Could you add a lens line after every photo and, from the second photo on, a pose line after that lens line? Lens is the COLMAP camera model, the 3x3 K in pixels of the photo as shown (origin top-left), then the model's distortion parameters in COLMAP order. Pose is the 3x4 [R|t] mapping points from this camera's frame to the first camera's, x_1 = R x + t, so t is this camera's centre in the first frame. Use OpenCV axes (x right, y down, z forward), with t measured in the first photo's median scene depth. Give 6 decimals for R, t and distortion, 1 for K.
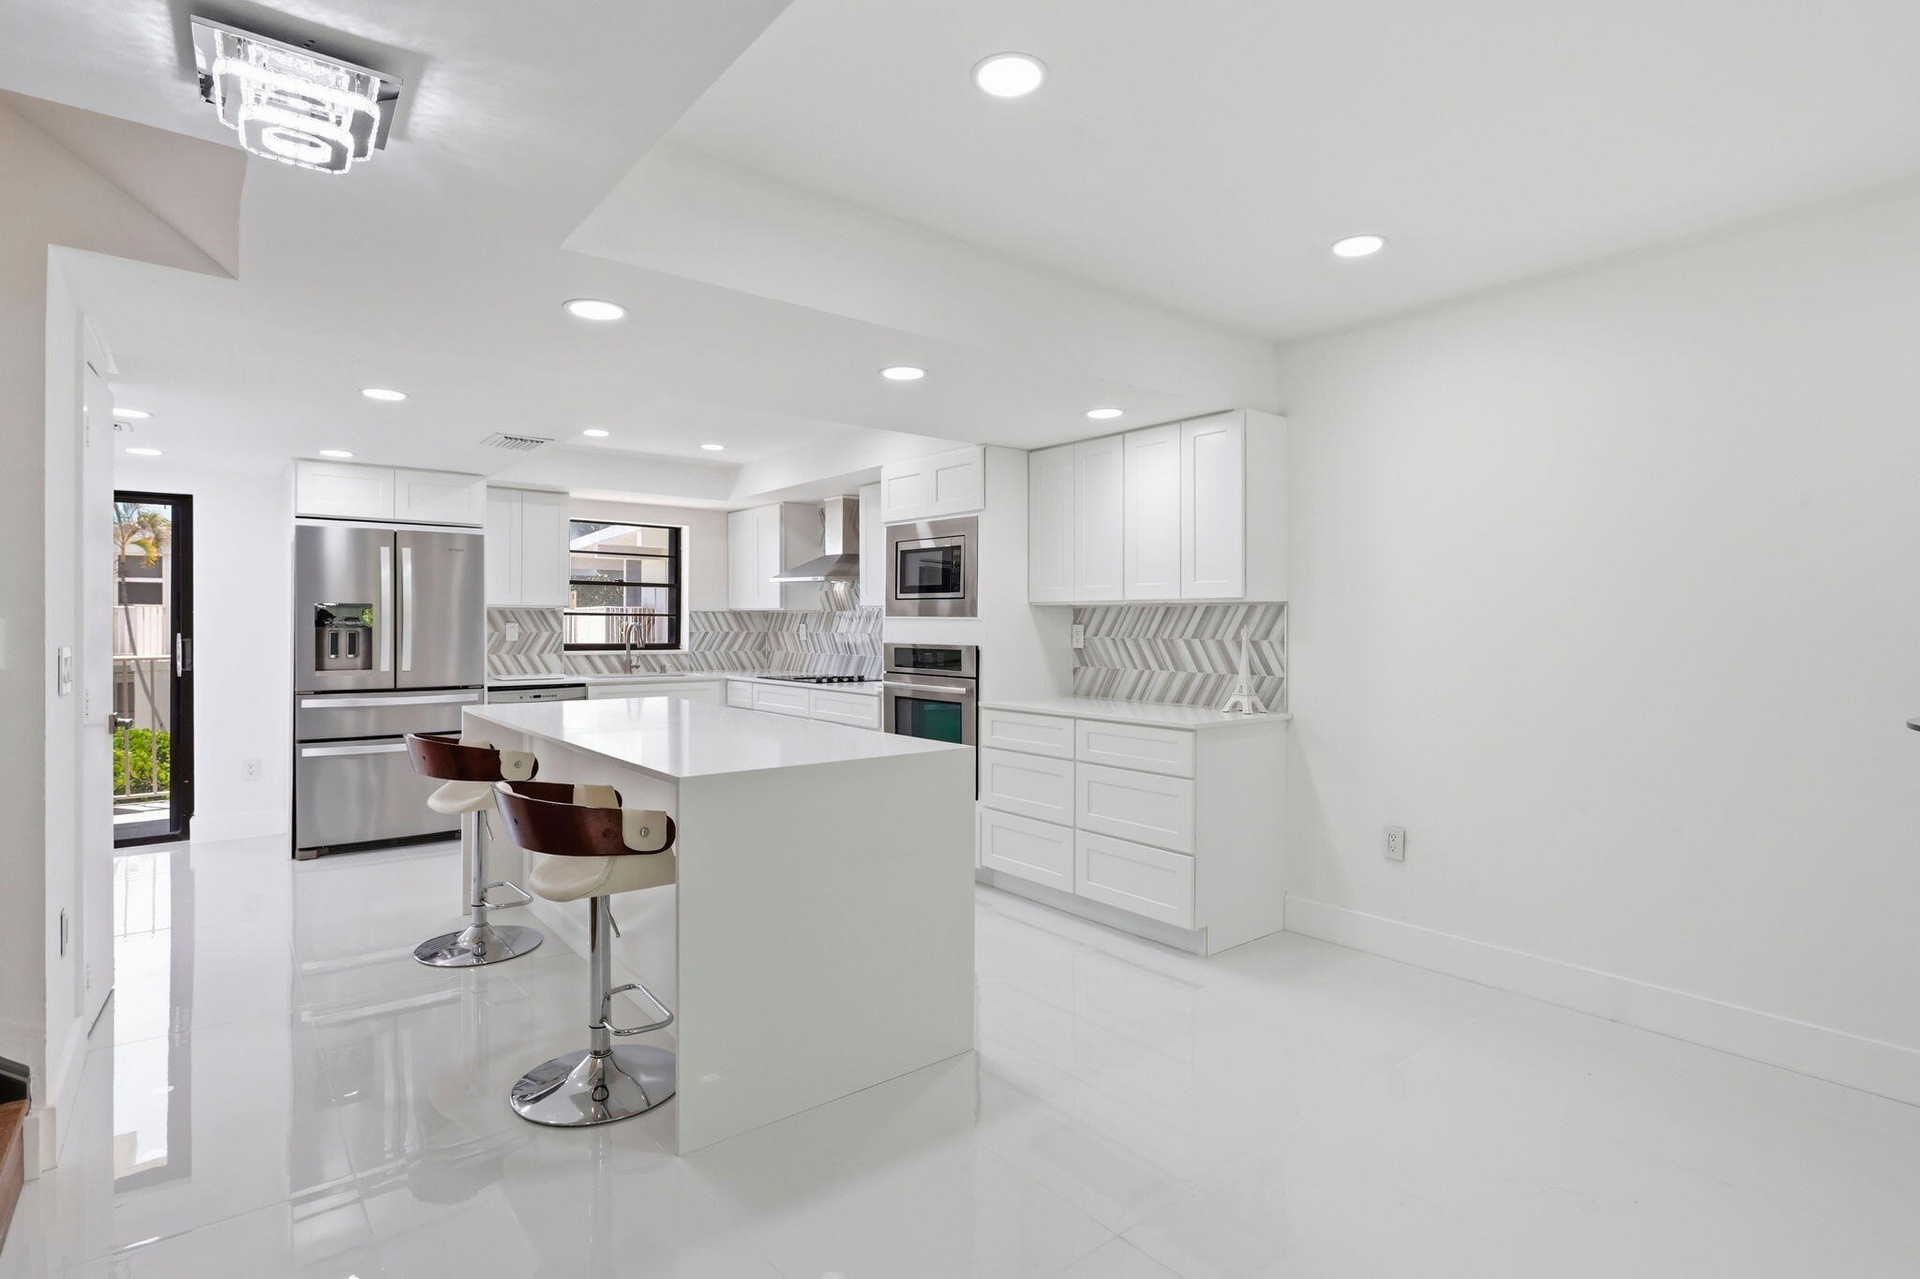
lens RADIAL K [[929.8, 0, 932.8], [0, 929.8, 628.4], [0, 0, 1]] dist [-0.004916, 0.001700]
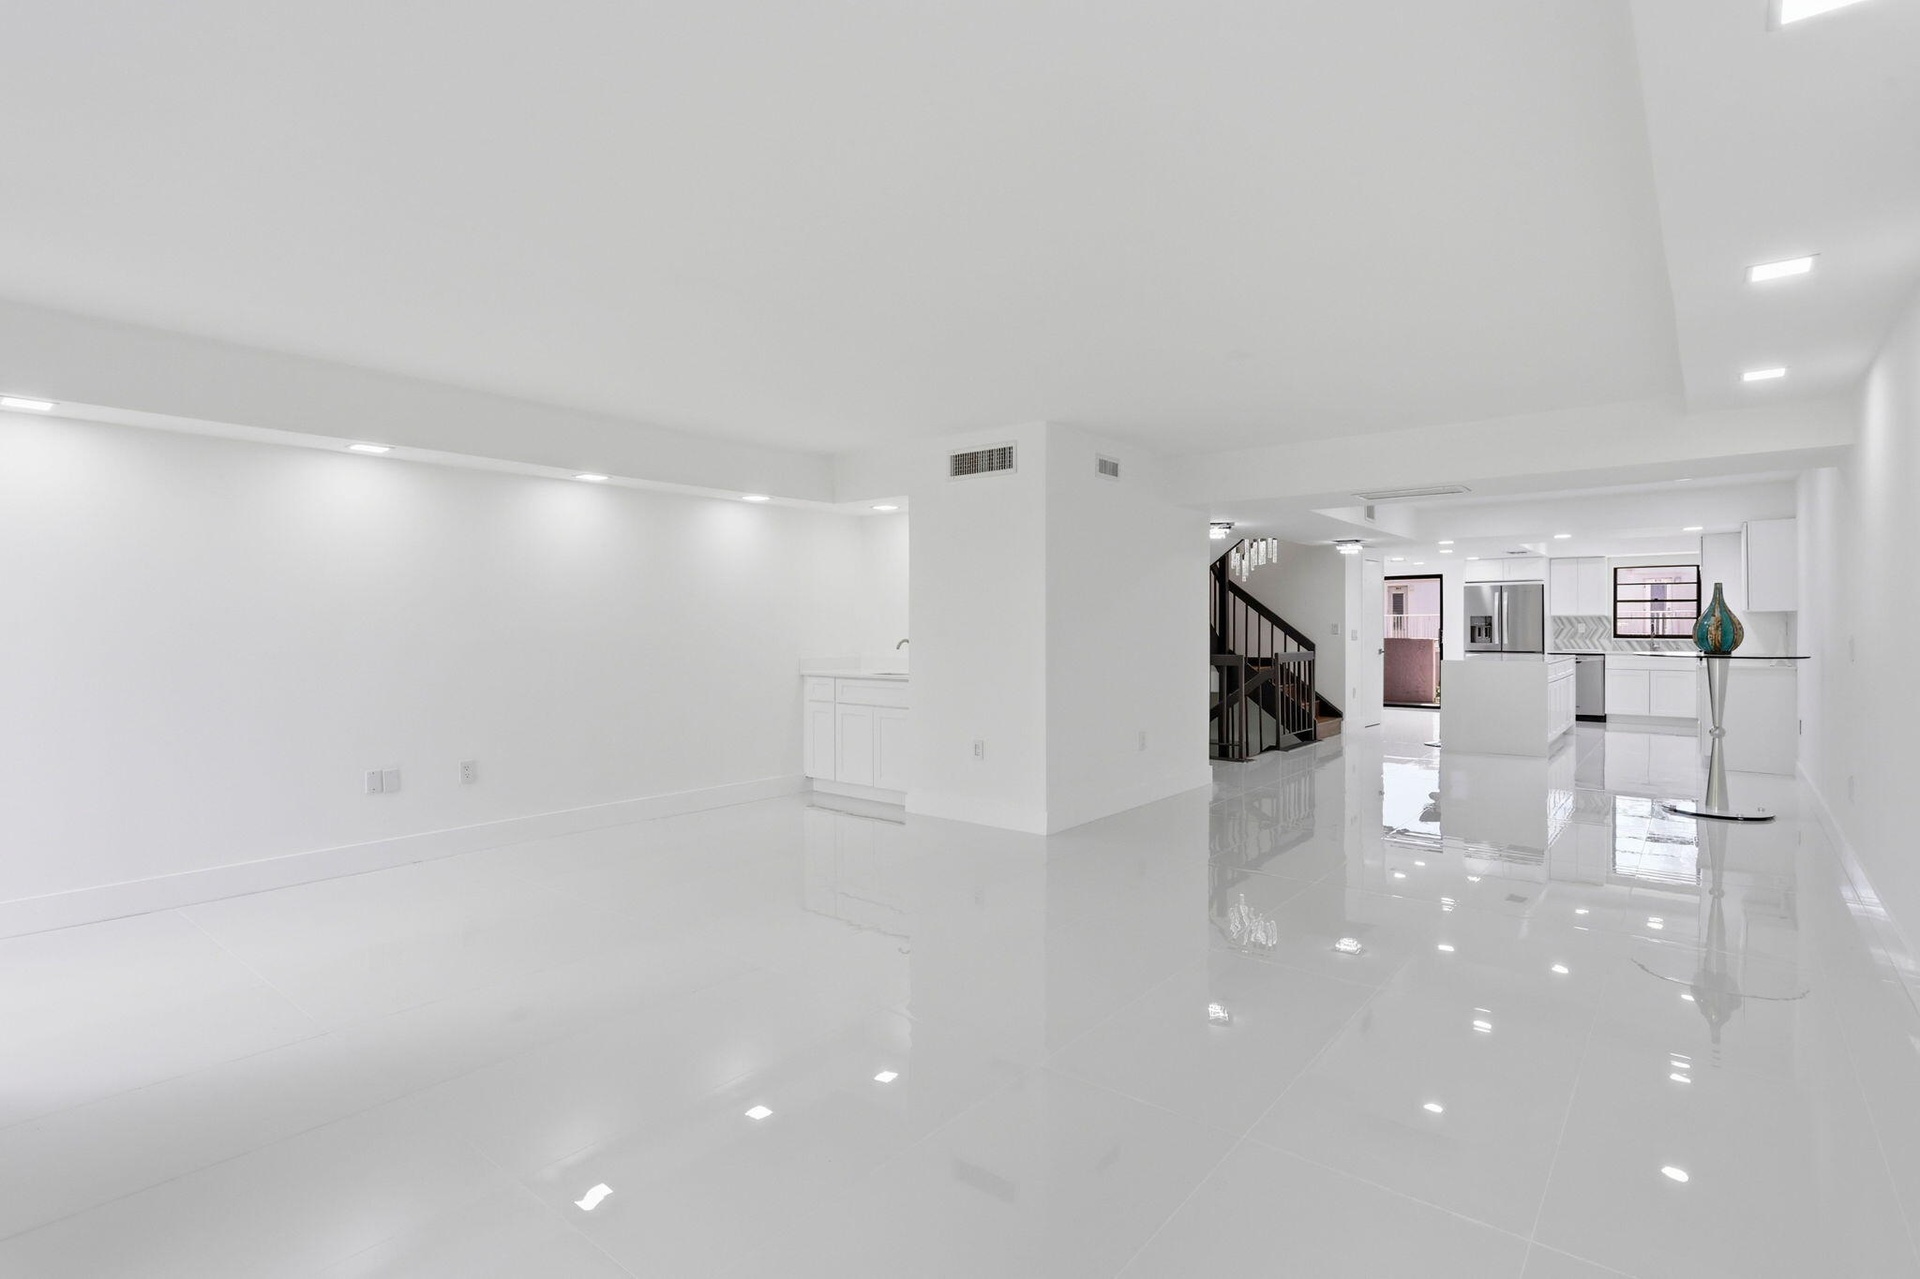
lens RADIAL K [[929.8, 0, 967.9], [0, 929.8, 620.7], [0, 0, 1]] dist [-0.004916, 0.001700]
pose [[0.221885, -0.007553, -0.975044, 1.485249], [-0.003135, 0.999959, -0.008459, 0.010913], [0.975068, 0.004933, 0.221853, -0.899022]]
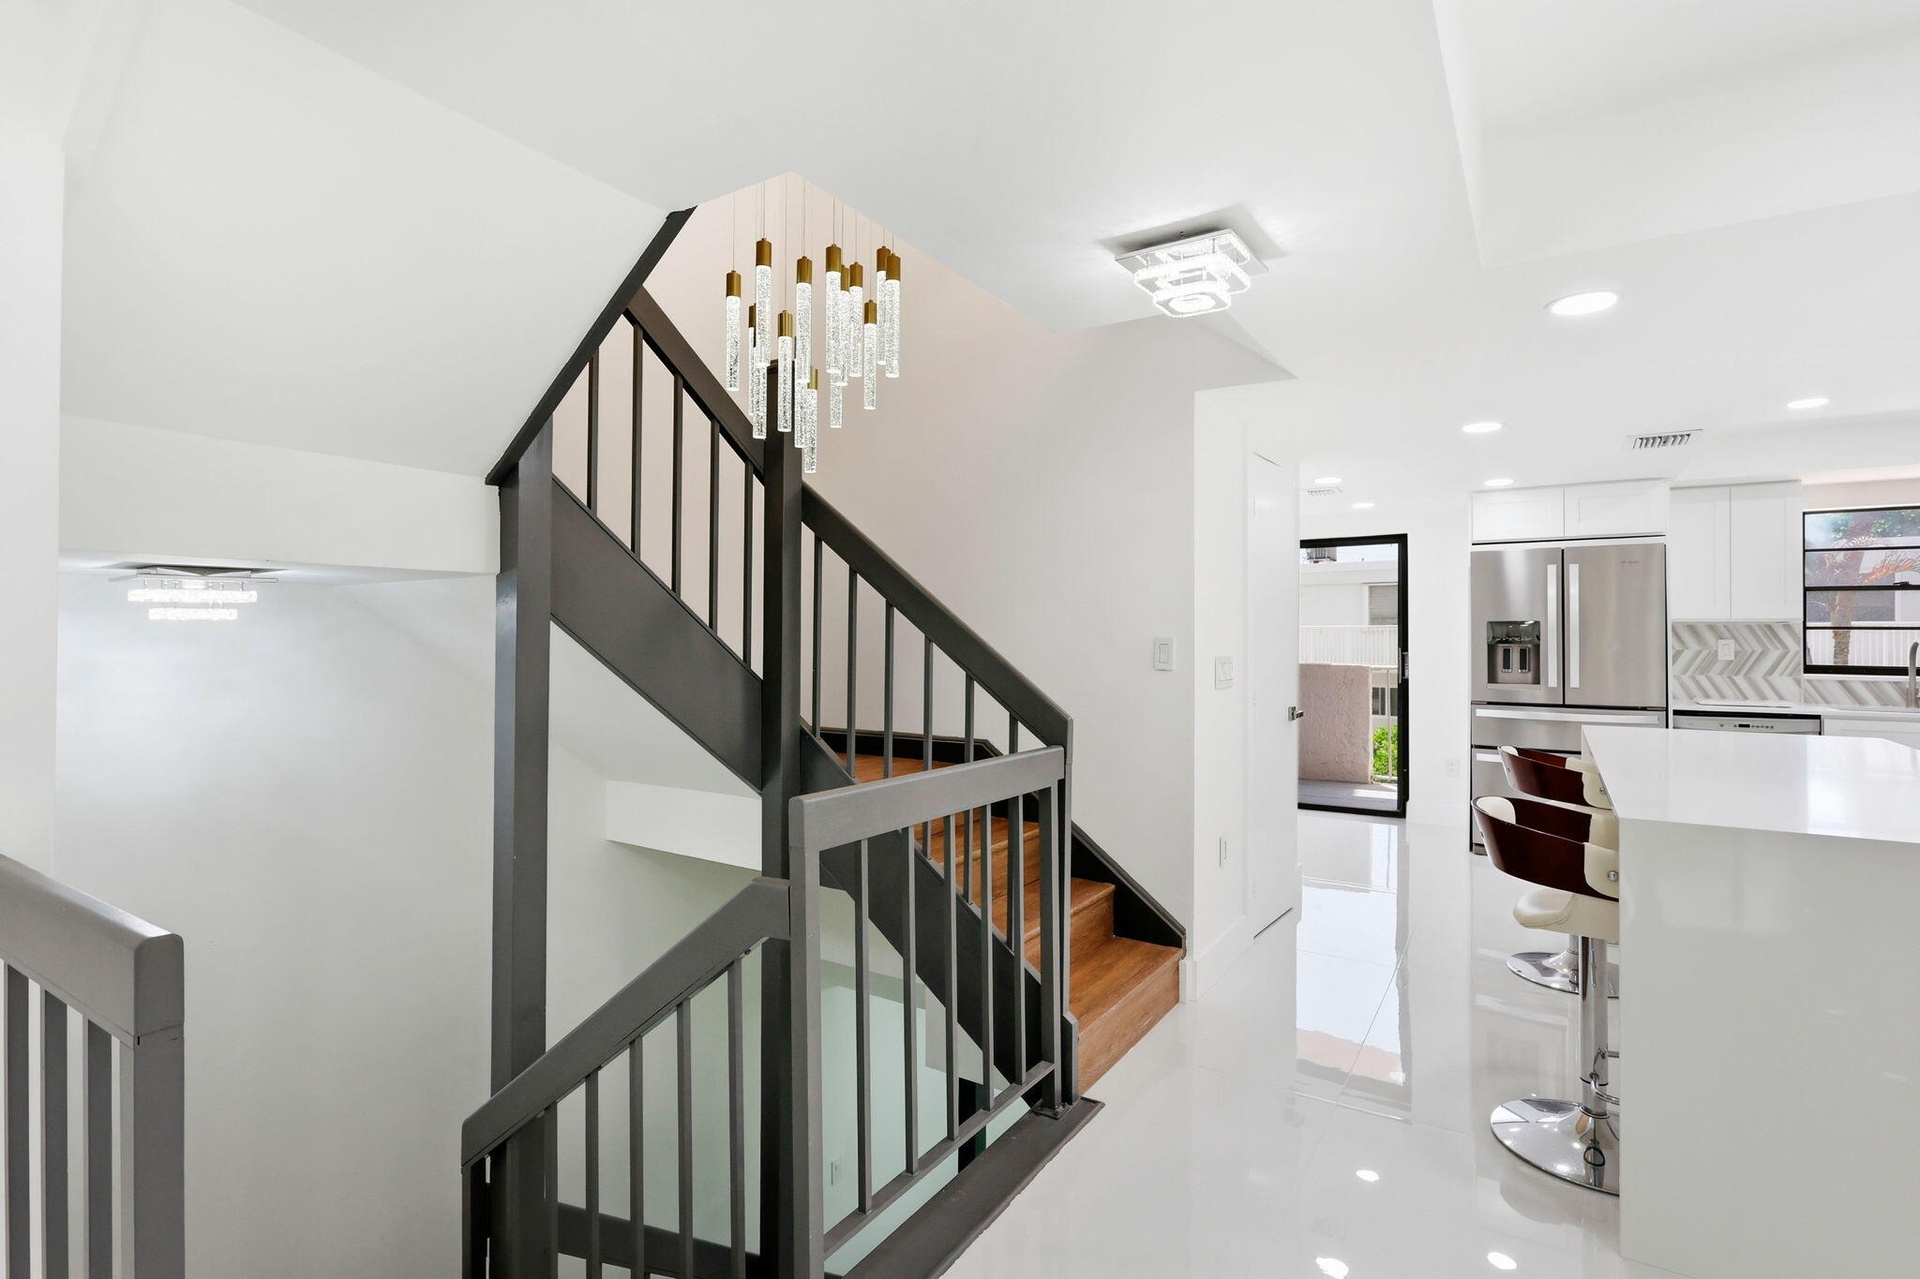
lens RADIAL K [[929.8, 0, 974.2], [0, 929.8, 628.0], [0, 0, 1]] dist [-0.004916, 0.001700]
pose [[0.340358, -0.011954, -0.940220, 0.151452], [-0.005100, 0.999881, -0.014559, -0.000391], [0.940282, 0.009751, 0.340256, 0.058343]]
